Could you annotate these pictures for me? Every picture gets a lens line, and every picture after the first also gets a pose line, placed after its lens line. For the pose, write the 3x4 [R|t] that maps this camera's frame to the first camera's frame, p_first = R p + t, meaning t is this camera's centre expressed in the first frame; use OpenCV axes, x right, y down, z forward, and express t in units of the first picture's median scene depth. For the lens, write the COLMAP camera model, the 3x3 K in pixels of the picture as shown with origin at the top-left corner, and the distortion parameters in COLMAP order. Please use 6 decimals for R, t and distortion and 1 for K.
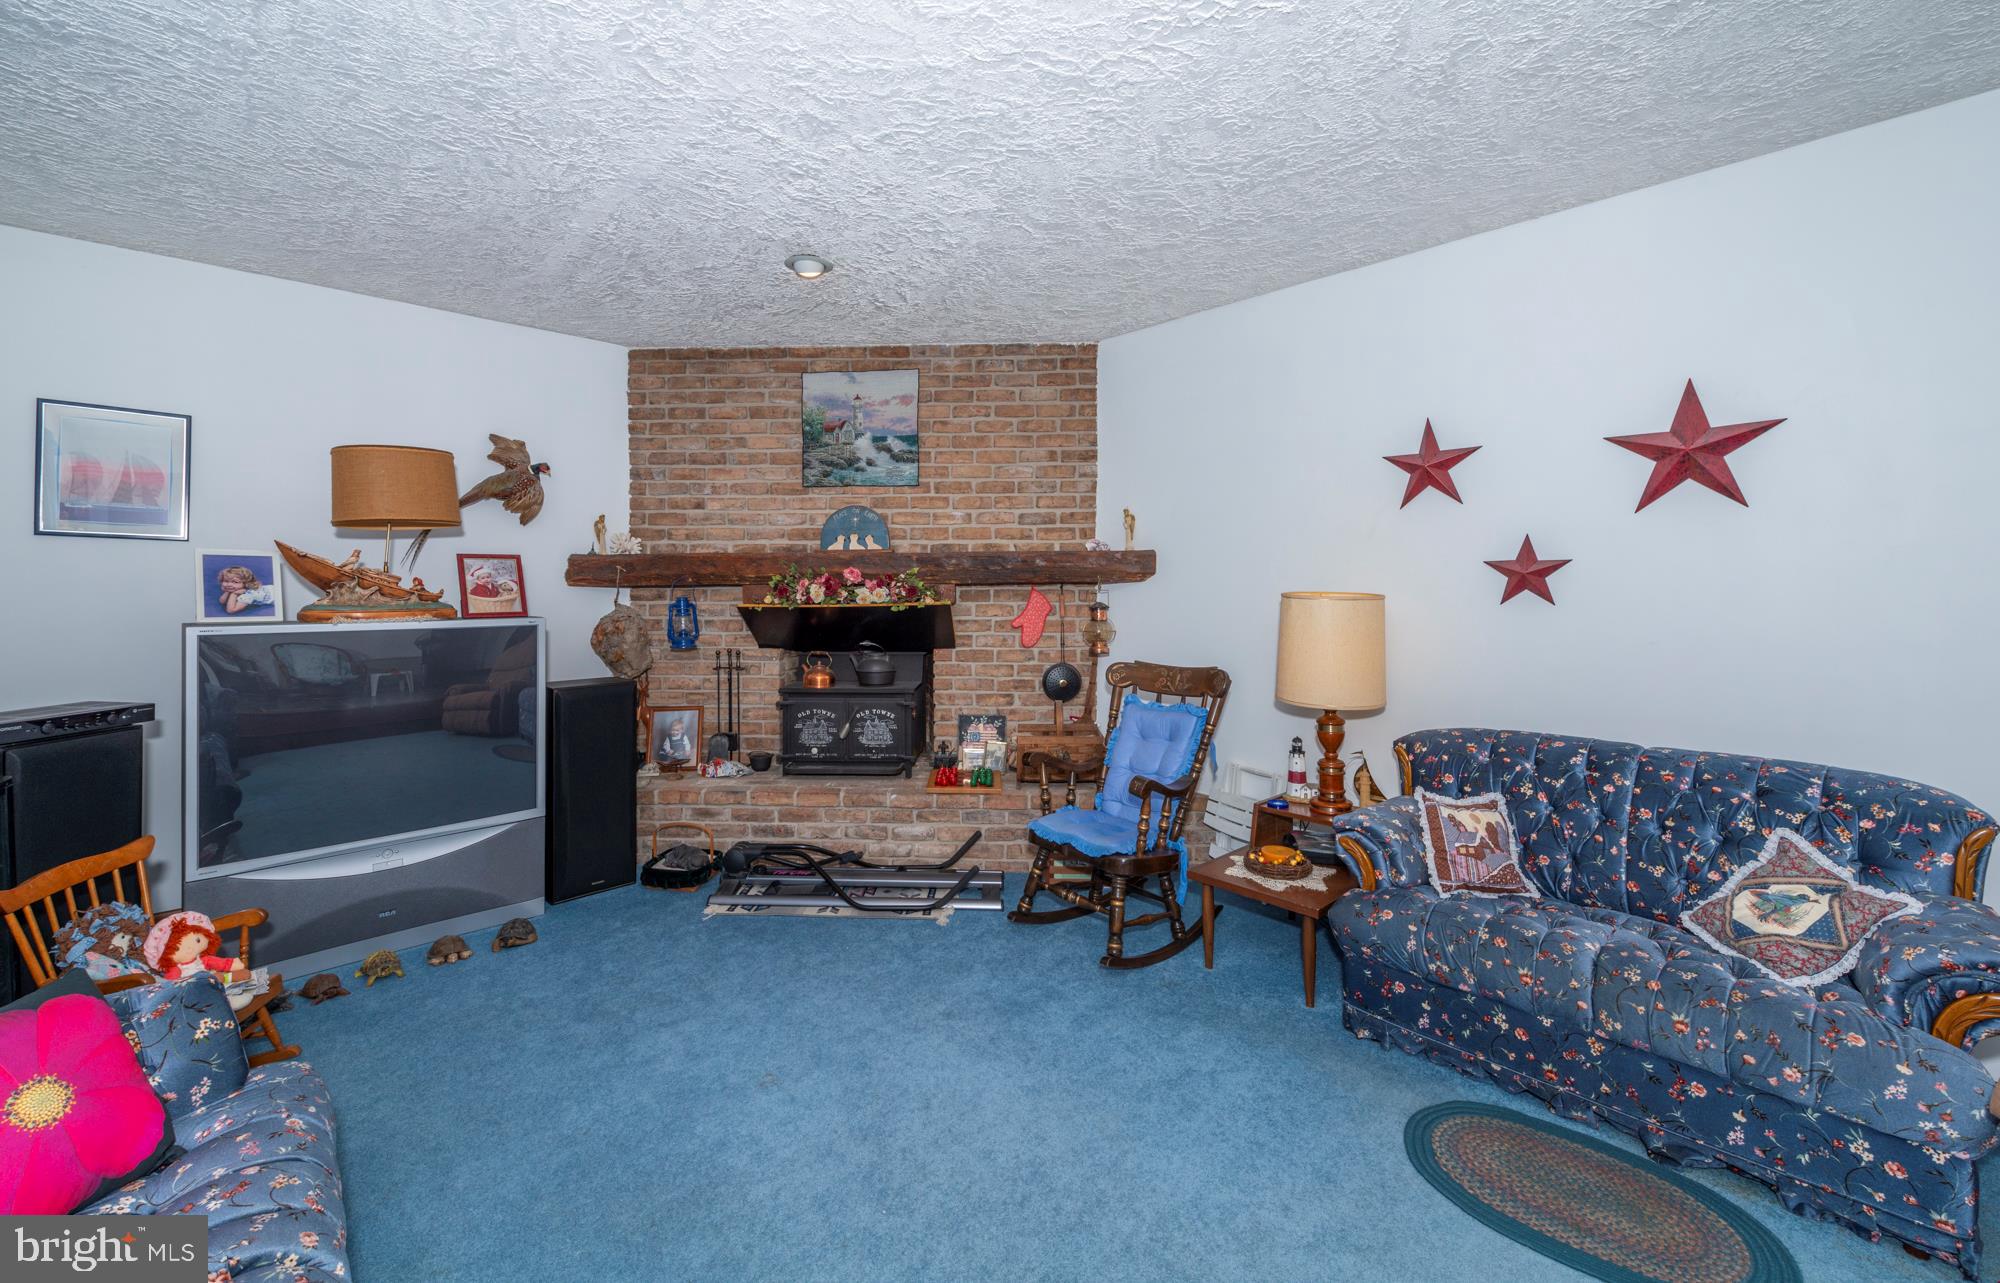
lens RADIAL K [[812.7, 0, 1023.2], [0, 812.7, 585.1], [0, 0, 1]] dist [-0.002062, -0.000738]
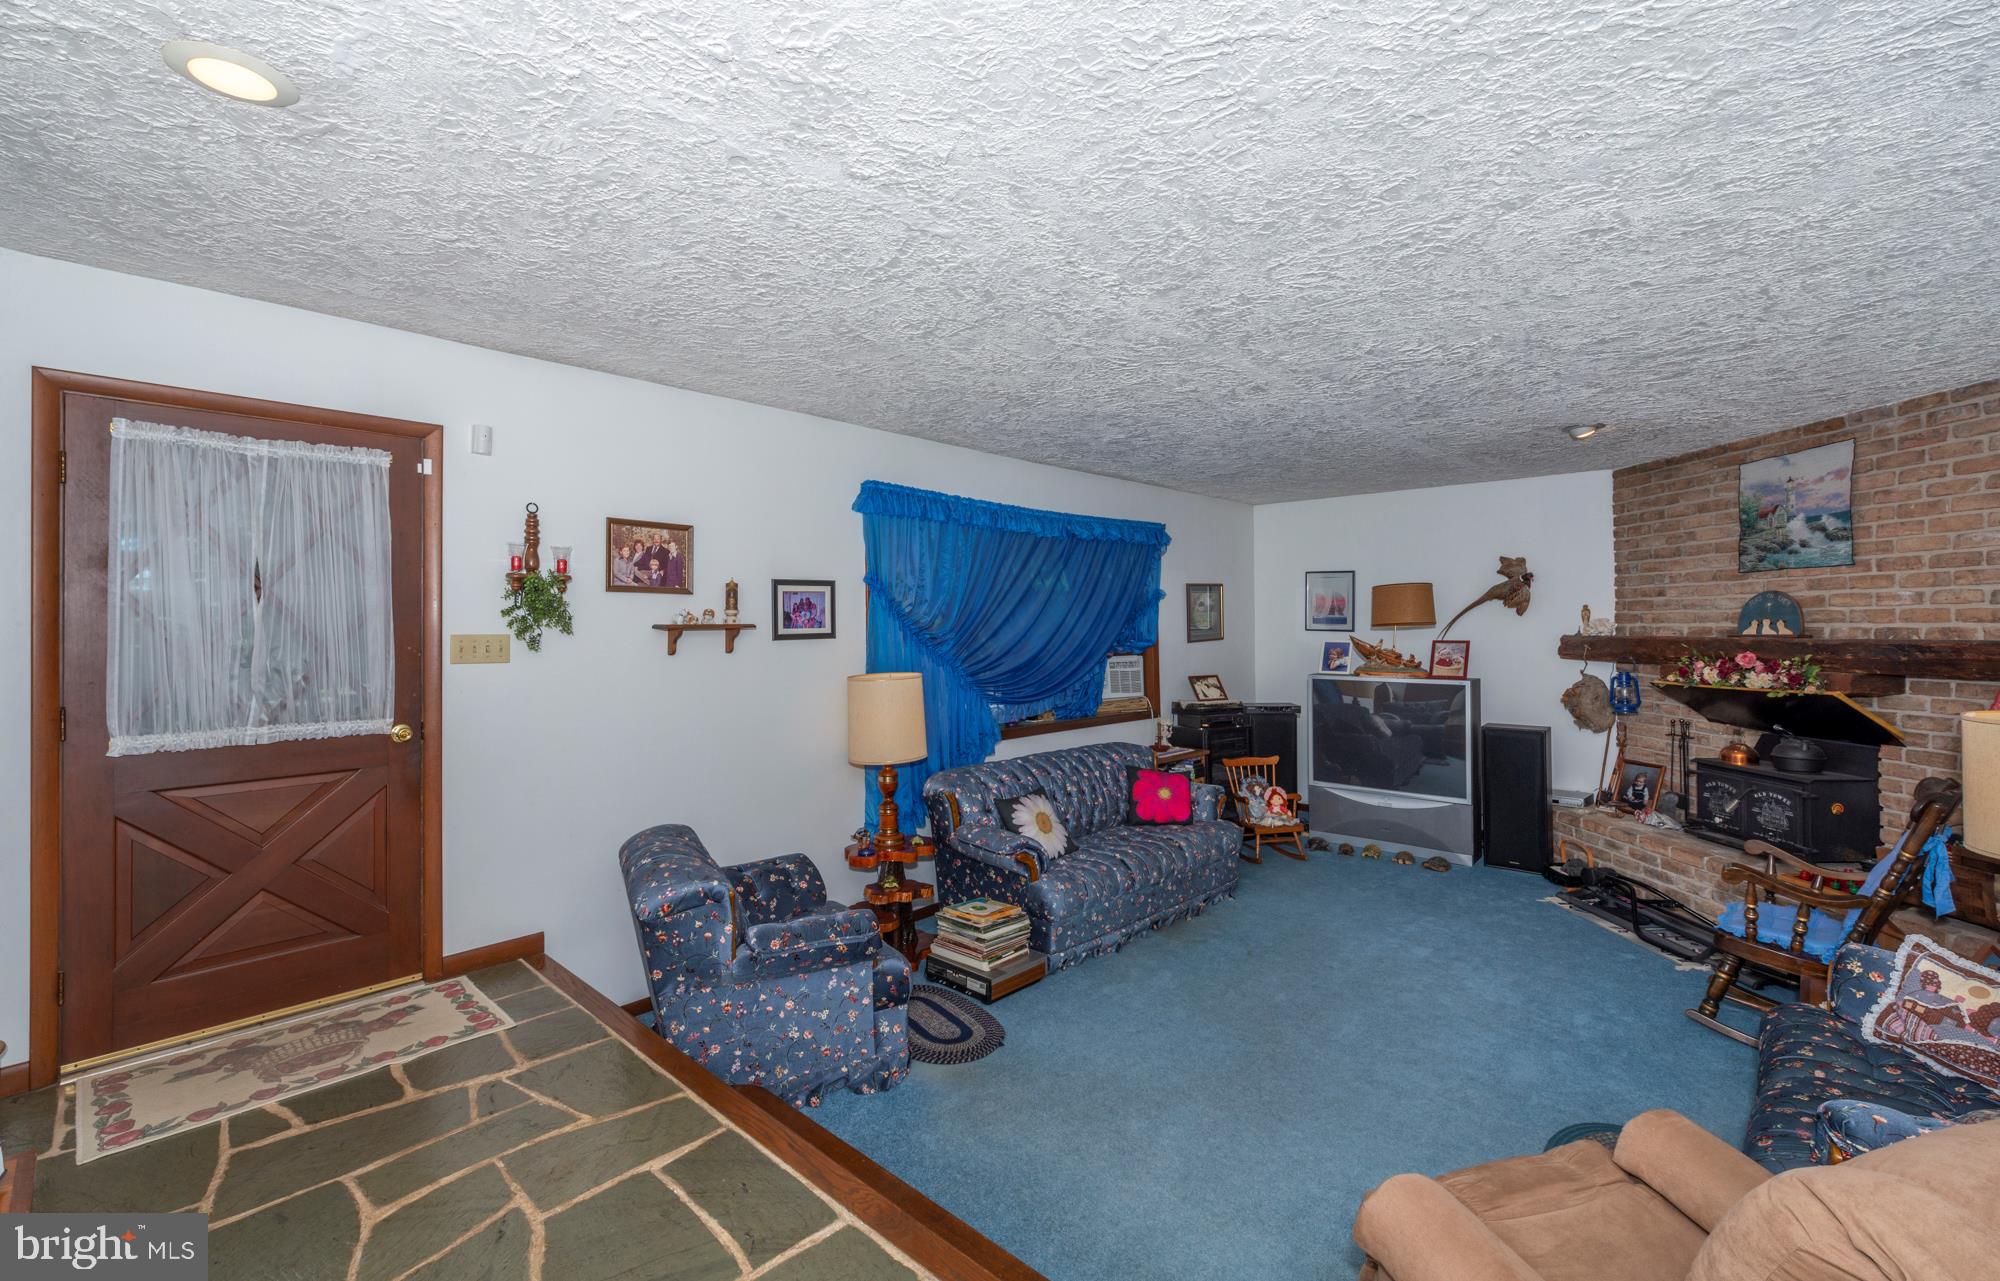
lens RADIAL K [[897.4, 0, 996.8], [0, 897.4, 621.1], [0, 0, 1]] dist [0.001529, -0.000317]
pose [[0.076716, -0.000523, -0.997053, 0.814654], [-0.004479, 0.999990, -0.000869, -0.052937], [0.997043, 0.004532, 0.076713, -0.049574]]
